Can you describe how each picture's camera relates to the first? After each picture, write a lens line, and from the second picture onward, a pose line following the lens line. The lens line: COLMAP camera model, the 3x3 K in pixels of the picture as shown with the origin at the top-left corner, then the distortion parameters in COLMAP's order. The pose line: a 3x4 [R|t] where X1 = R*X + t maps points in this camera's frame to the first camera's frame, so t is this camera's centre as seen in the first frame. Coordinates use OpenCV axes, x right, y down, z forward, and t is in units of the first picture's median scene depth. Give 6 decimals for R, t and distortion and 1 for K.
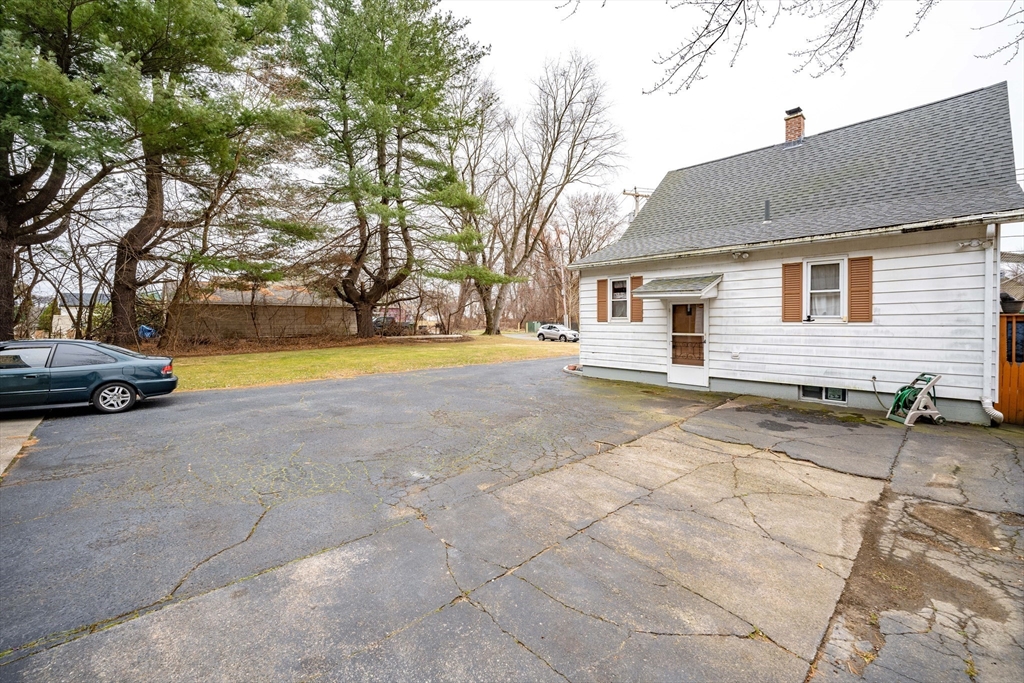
lens RADIAL K [[416.1, 0, 530.9], [0, 416.1, 324.0], [0, 0, 1]] dist [0.003124, -0.000330]
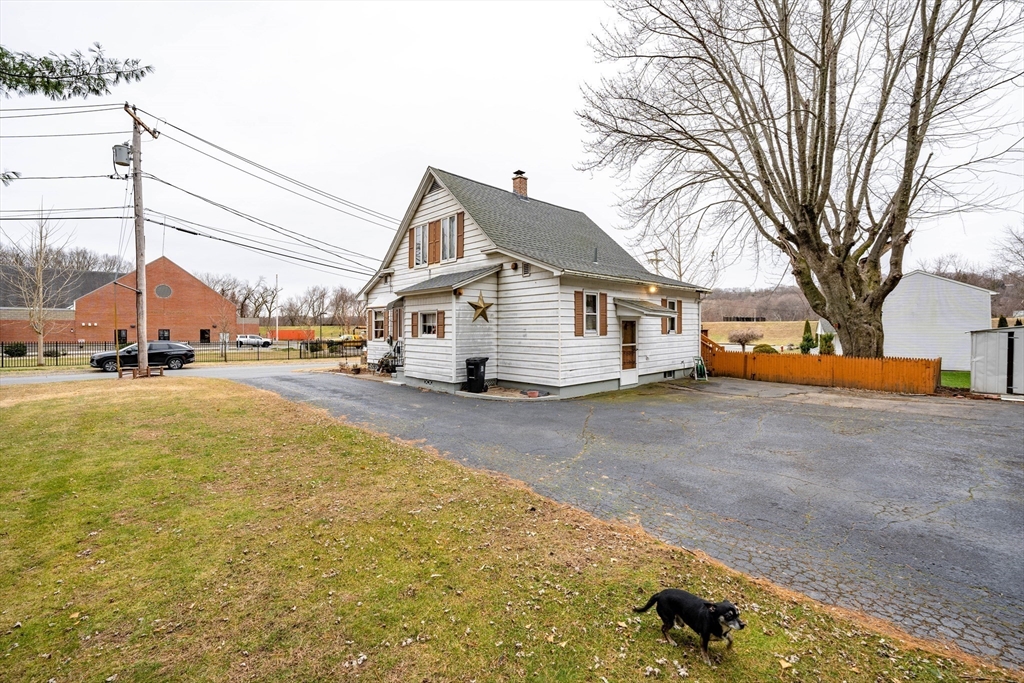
lens RADIAL K [[416.1, 0, 527.8], [0, 416.1, 332.1], [0, 0, 1]] dist [0.003124, -0.000330]
pose [[0.013344, -0.000329, 0.999911, -0.921419], [0.014929, 0.999889, 0.000130, -0.019104], [-0.999800, 0.014926, 0.013348, 1.321516]]
